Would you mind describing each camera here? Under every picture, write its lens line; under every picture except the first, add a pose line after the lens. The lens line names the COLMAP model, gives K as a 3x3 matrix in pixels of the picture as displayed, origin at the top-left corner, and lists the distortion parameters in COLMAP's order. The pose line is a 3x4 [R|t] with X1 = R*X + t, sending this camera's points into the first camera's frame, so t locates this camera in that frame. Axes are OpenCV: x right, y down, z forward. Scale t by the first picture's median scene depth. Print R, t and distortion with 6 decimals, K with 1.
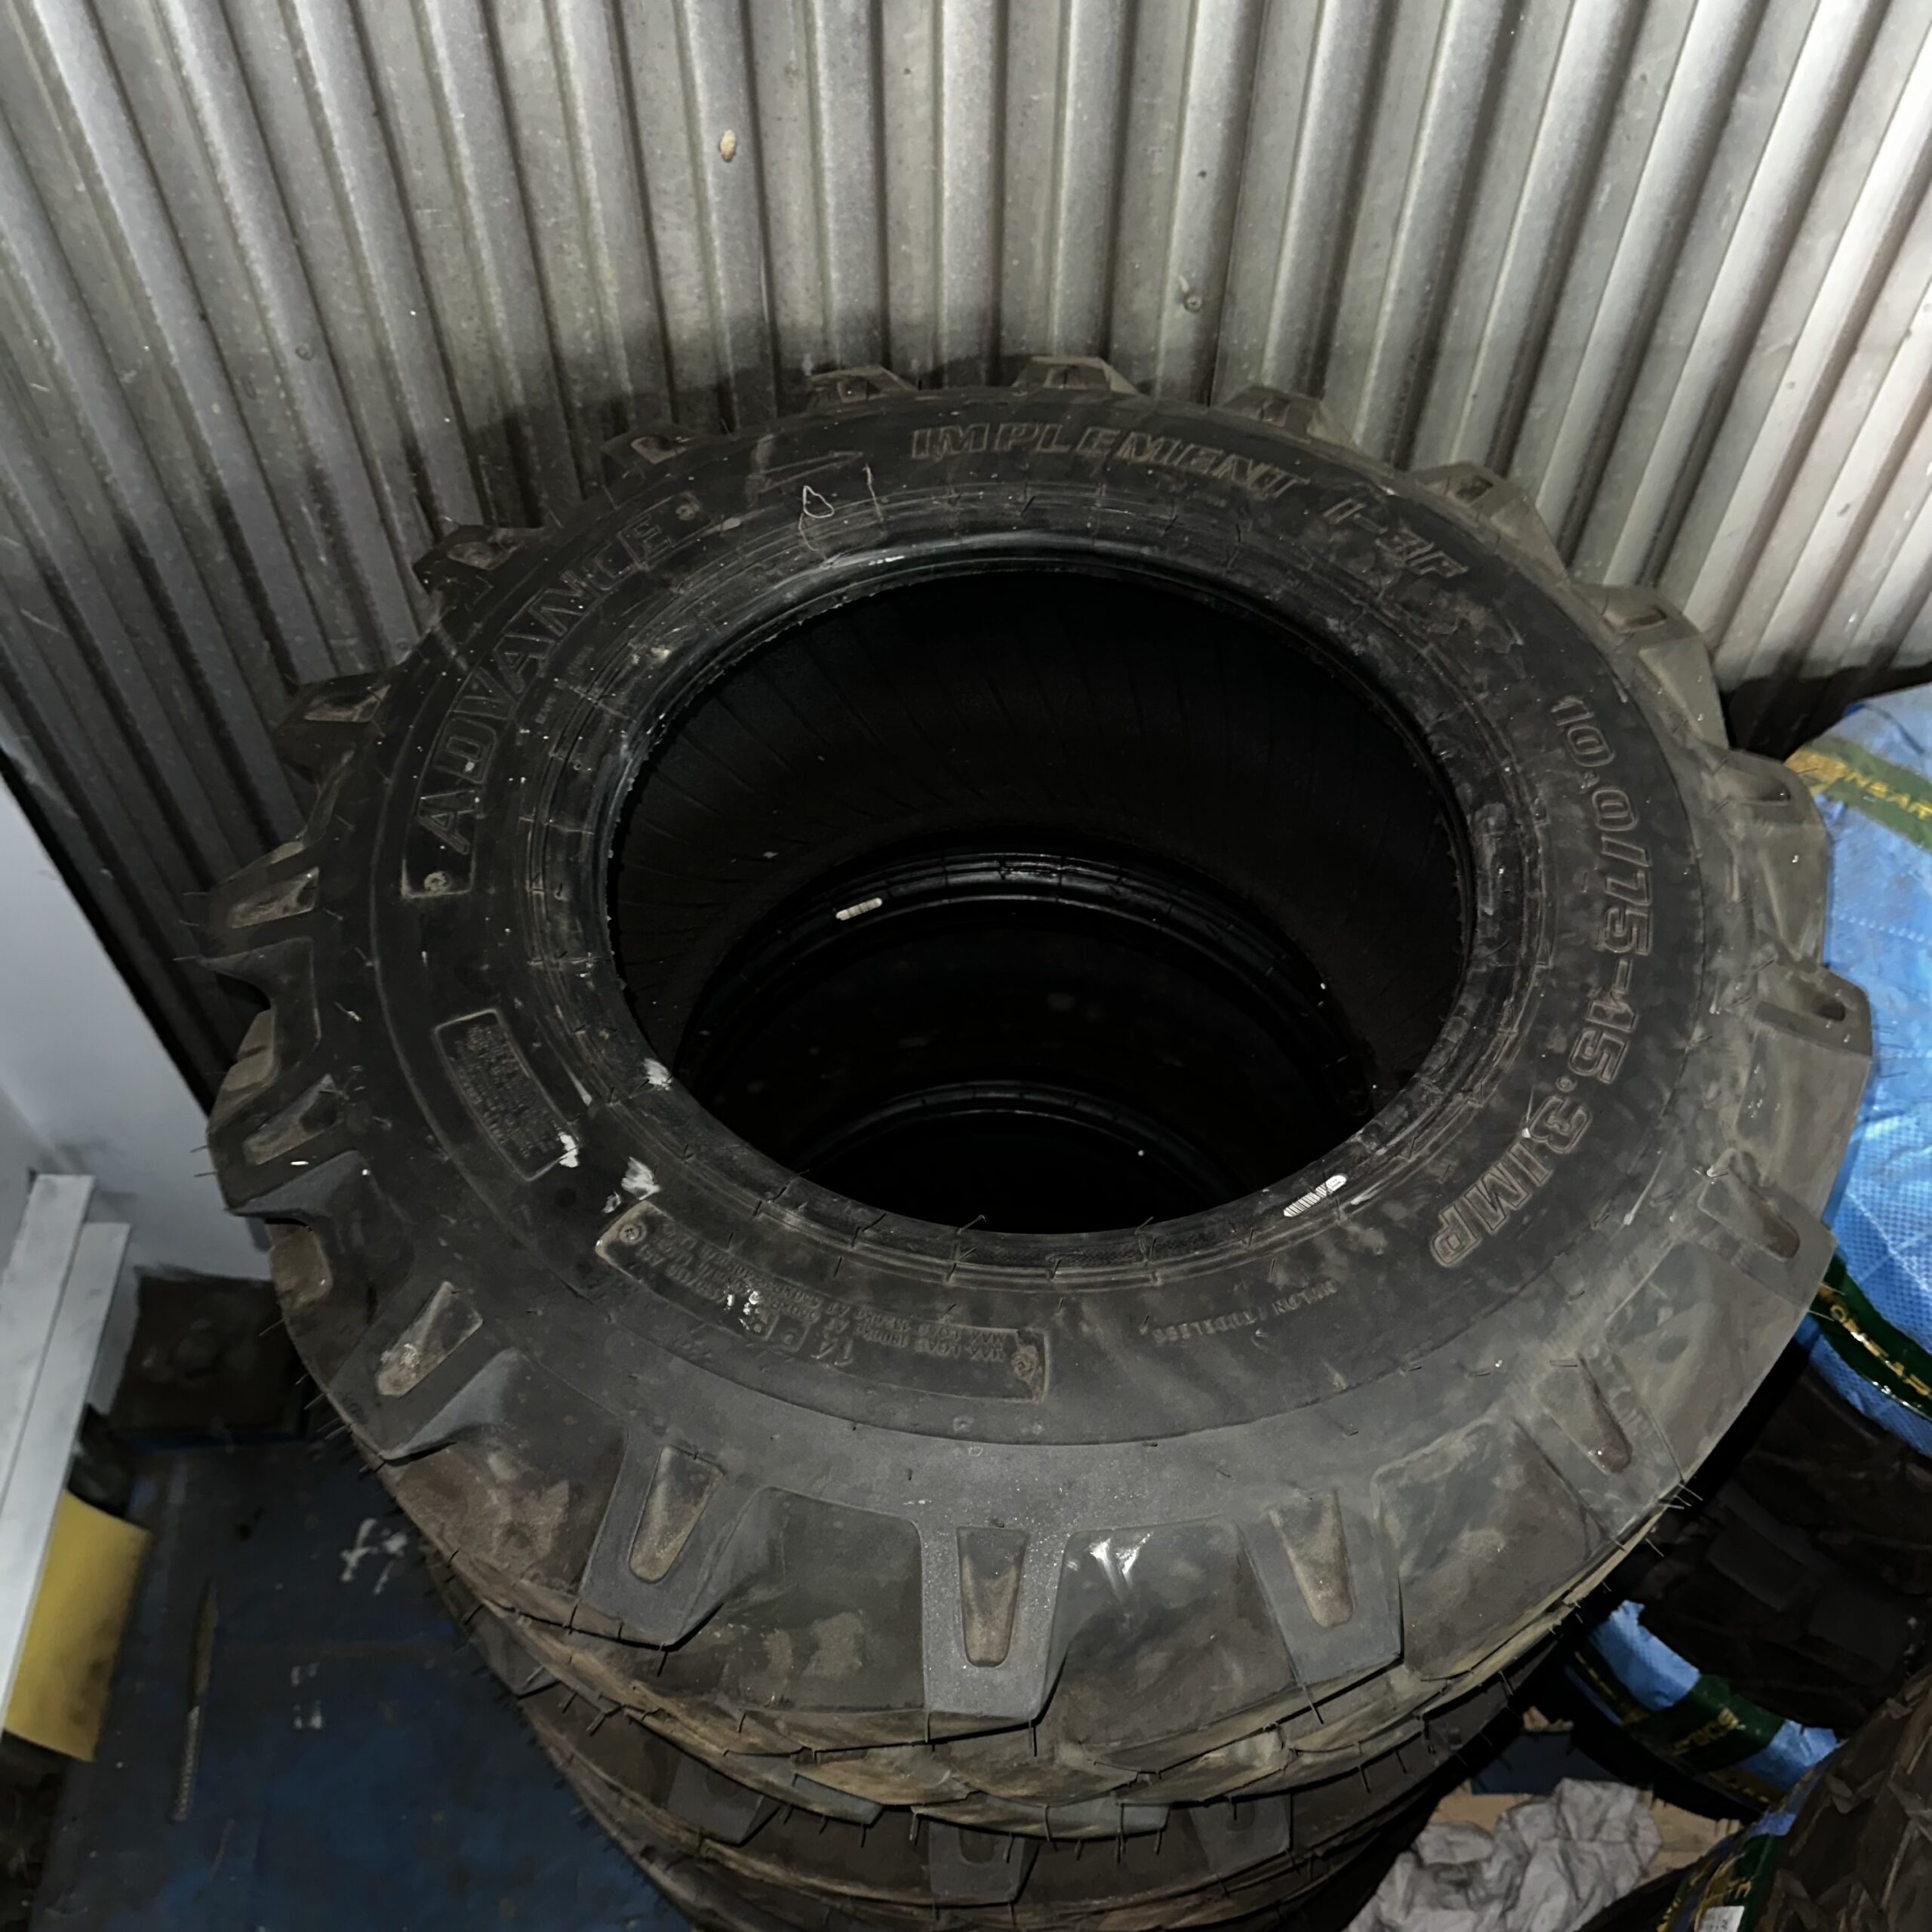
lens RADIAL K [[1810.0, 0, 977.2], [0, 1810.0, 1014.9], [0, 0, 1]] dist [0.127475, -0.211462]
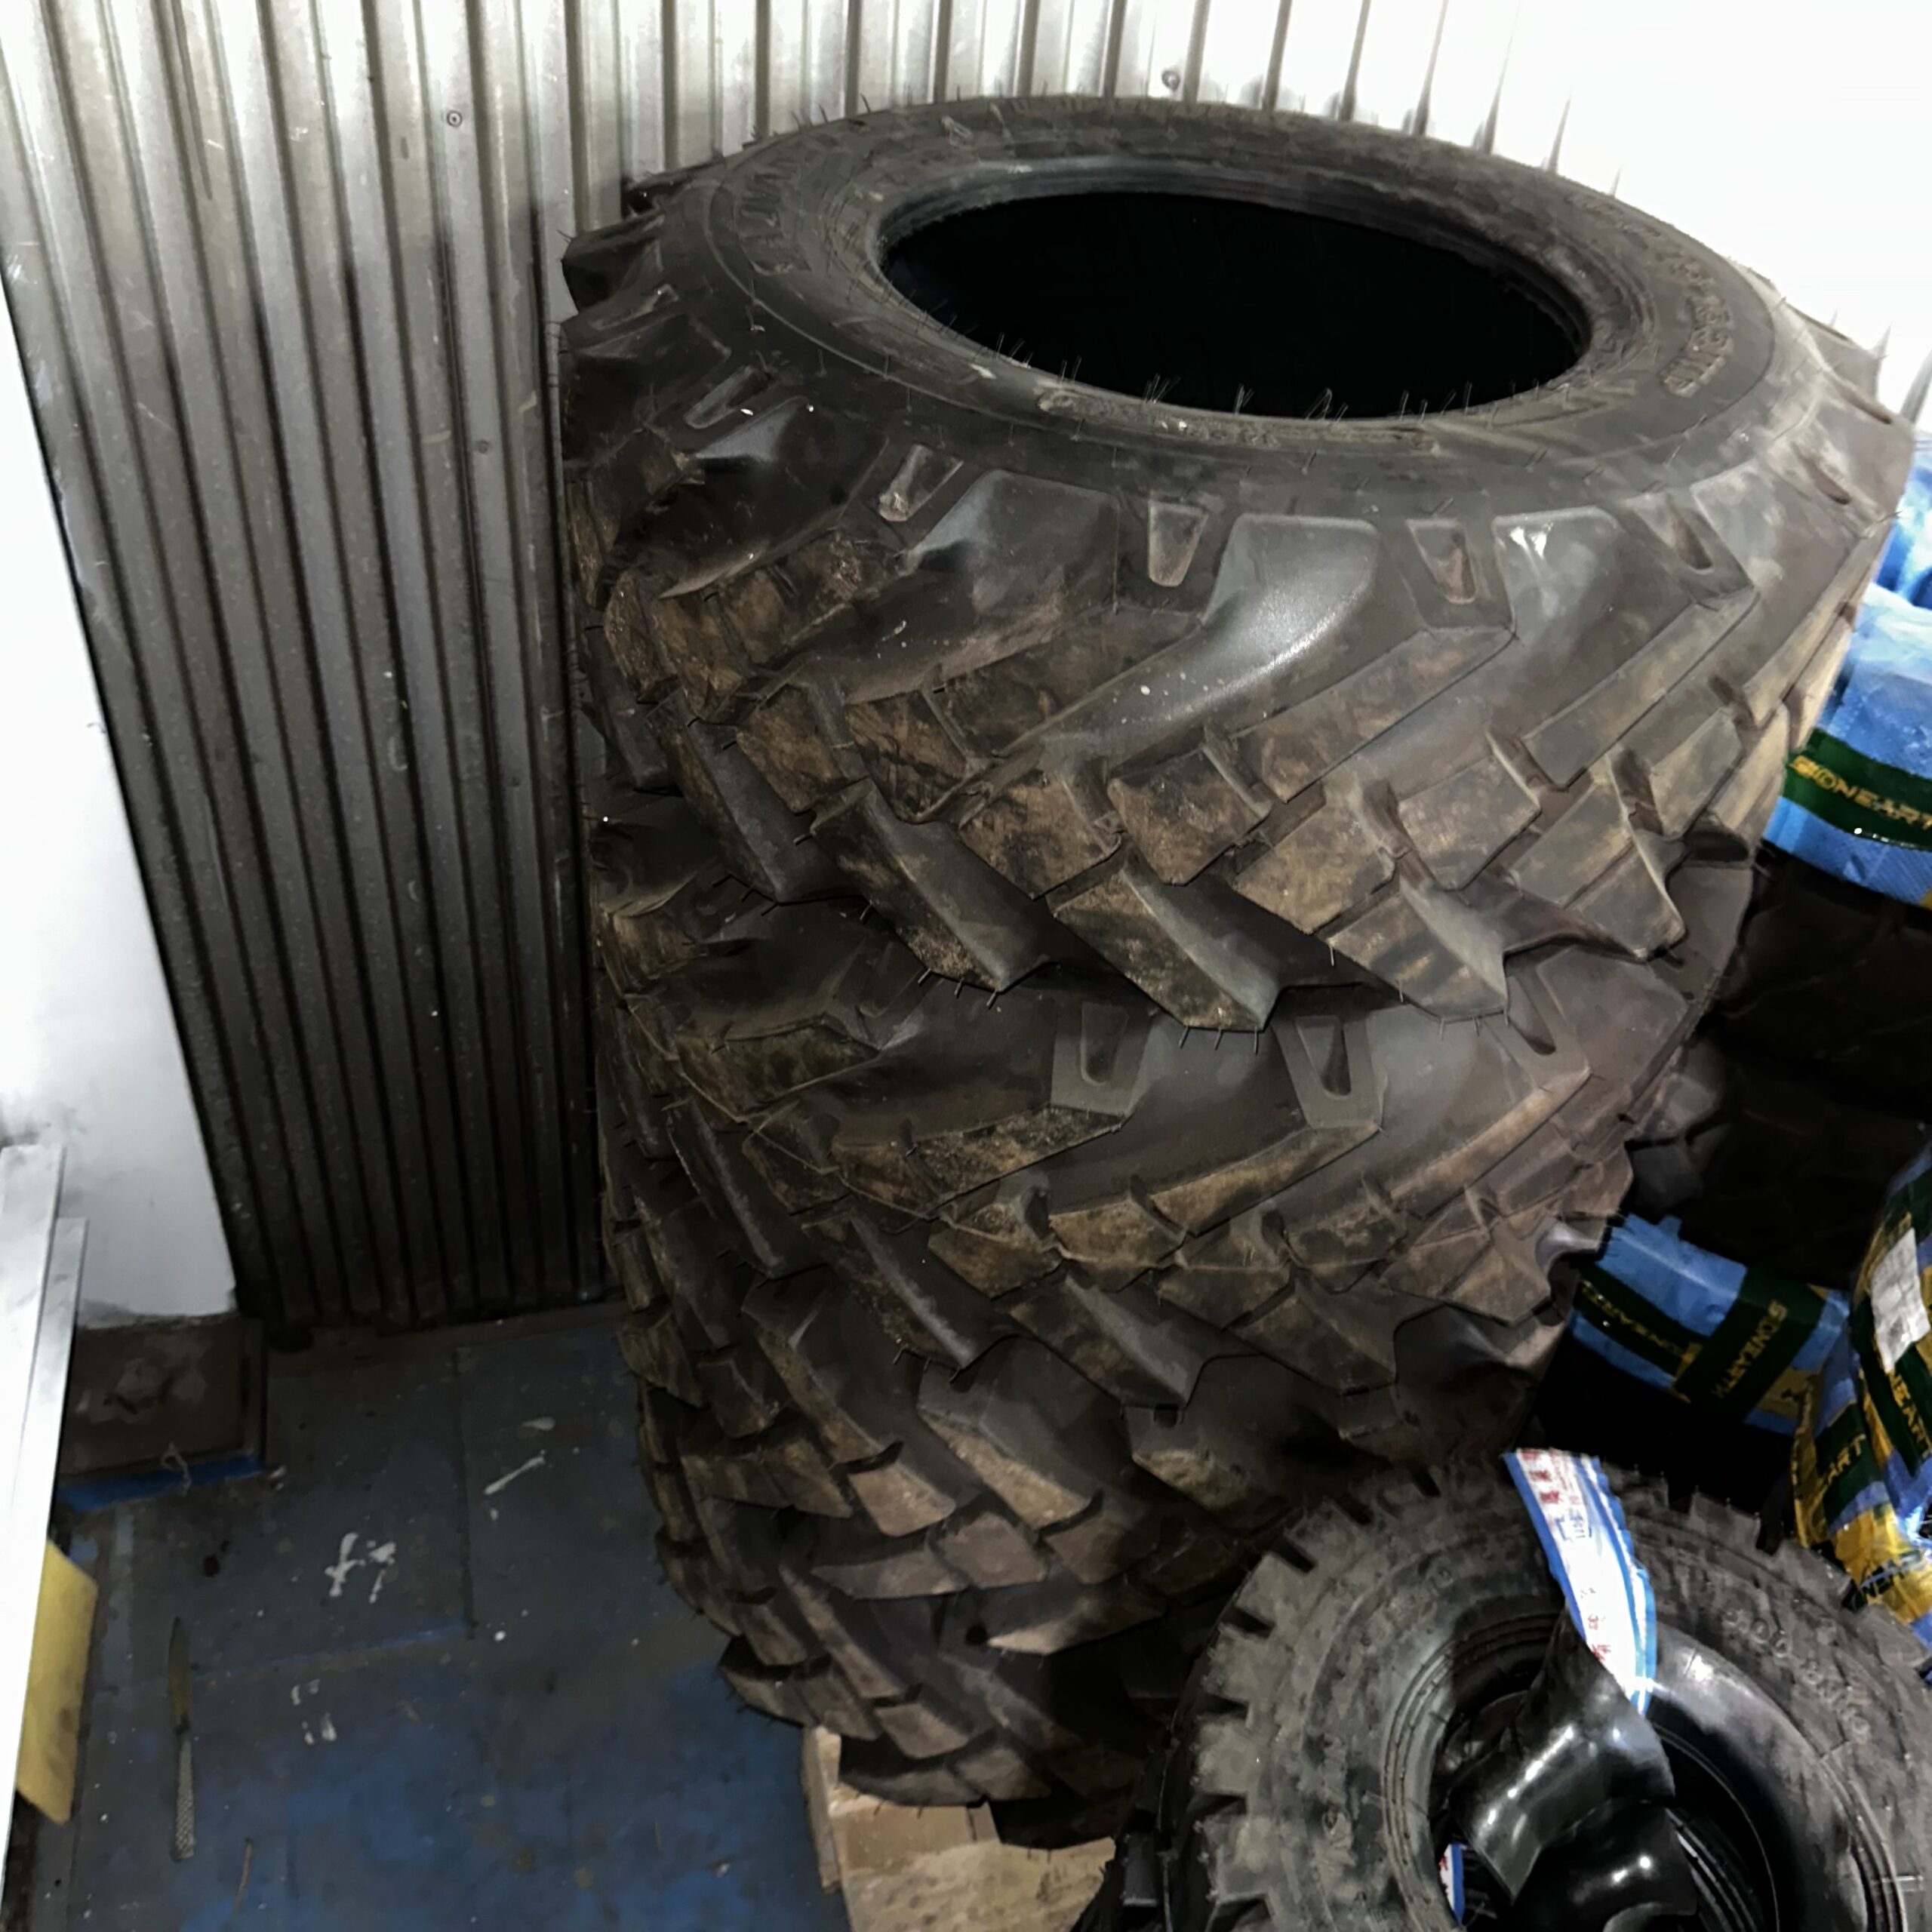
lens RADIAL K [[1858.5, 0, 966.0], [0, 1858.5, 966.0], [0, 0, 1]] dist [0.036054, -0.044423]
pose [[0.973952, -0.101587, 0.202724, -0.200700], [0.149109, 0.960474, -0.235067, 0.281393], [-0.170832, 0.259173, 0.950603, -0.020048]]
